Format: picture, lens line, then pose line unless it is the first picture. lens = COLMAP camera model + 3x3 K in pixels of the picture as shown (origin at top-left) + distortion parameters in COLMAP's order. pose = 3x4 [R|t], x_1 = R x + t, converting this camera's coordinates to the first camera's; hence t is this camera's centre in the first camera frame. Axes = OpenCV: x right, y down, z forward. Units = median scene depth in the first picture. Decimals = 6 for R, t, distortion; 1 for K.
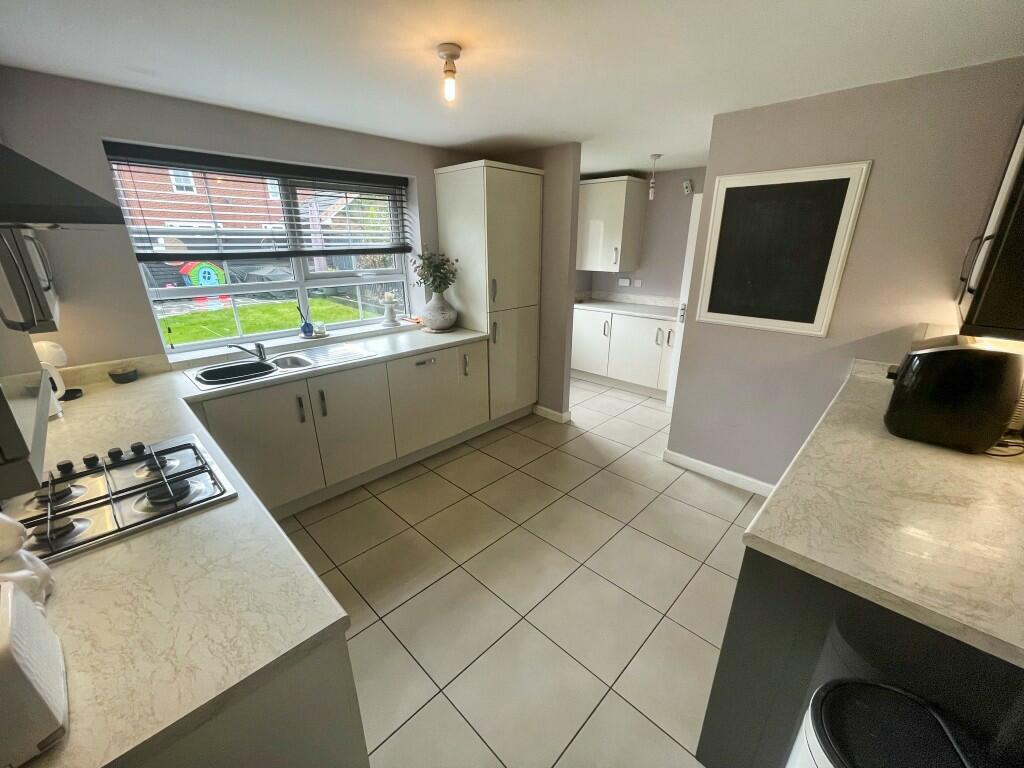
lens RADIAL K [[419.1, 0, 513.5], [0, 419.1, 392.6], [0, 0, 1]] dist [-0.000590, -0.000015]
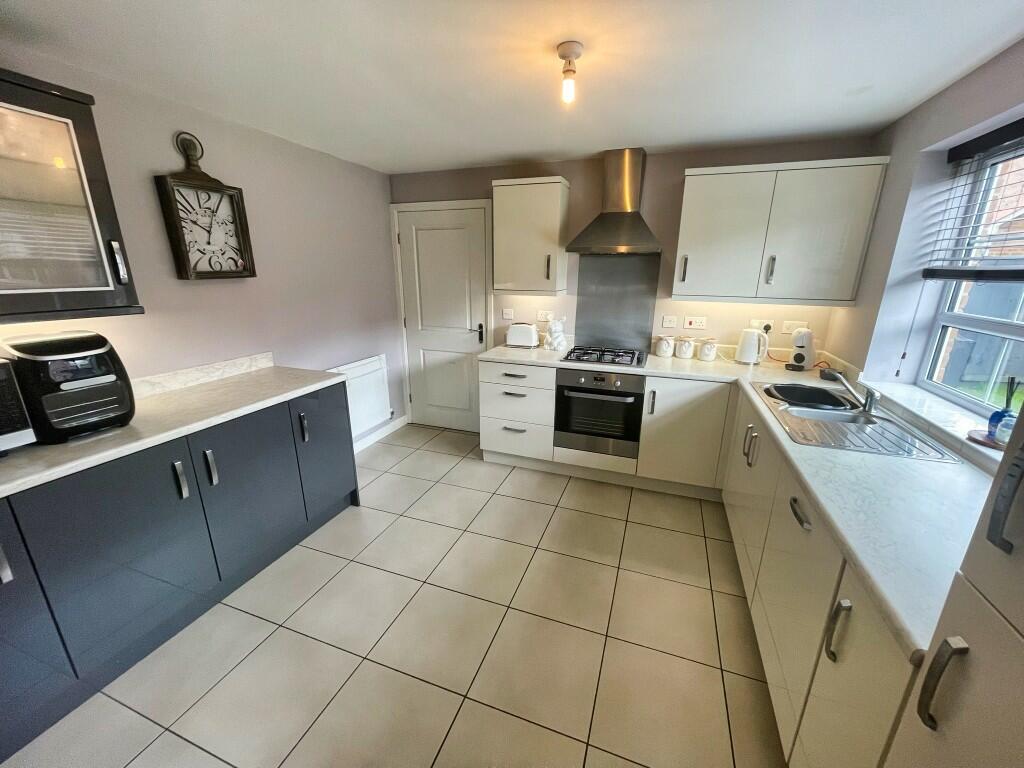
lens RADIAL K [[408.1, 0, 508.8], [0, 408.1, 388.9], [0, 0, 1]] dist [-0.001566, -0.000168]
pose [[-0.906389, 0.115051, -0.406475, 0.277596], [-0.149480, 0.812601, 0.563325, -0.440014], [0.395113, 0.571351, -0.719335, 1.303409]]
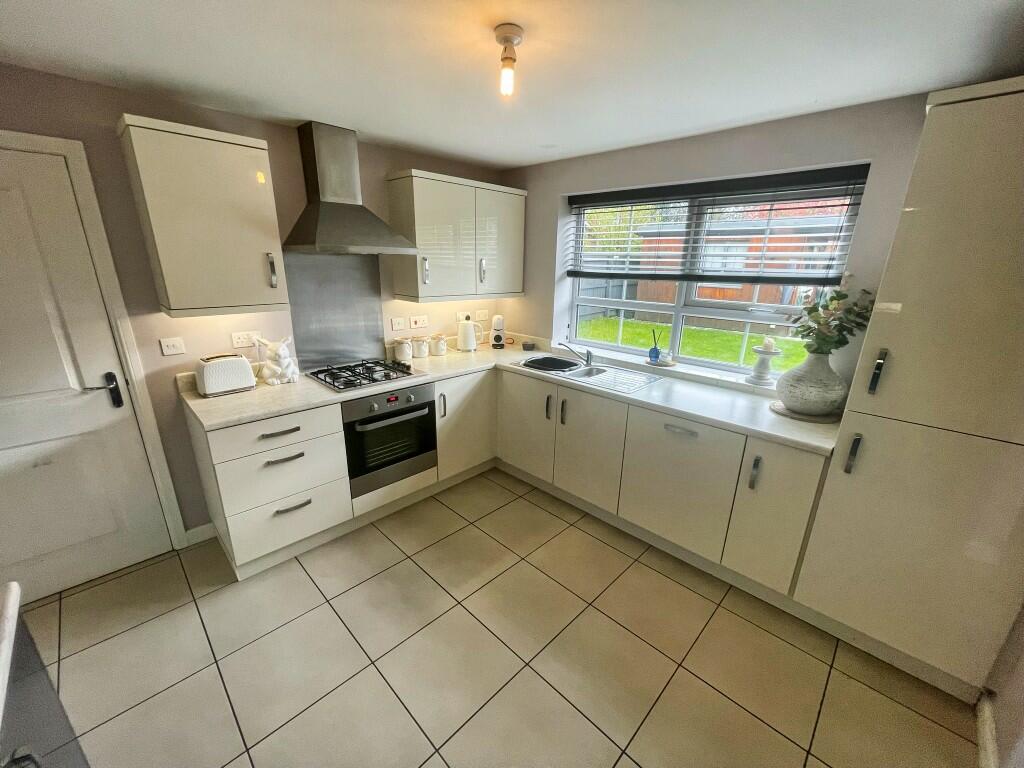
lens RADIAL K [[408.1, 0, 508.8], [0, 408.1, 388.9], [0, 0, 1]] dist [-0.001566, -0.000168]
pose [[-0.001145, 0.300829, -0.953677, 0.513728], [-0.358563, 0.890140, 0.281217, -0.267971], [0.933505, 0.342275, 0.106847, 0.736505]]
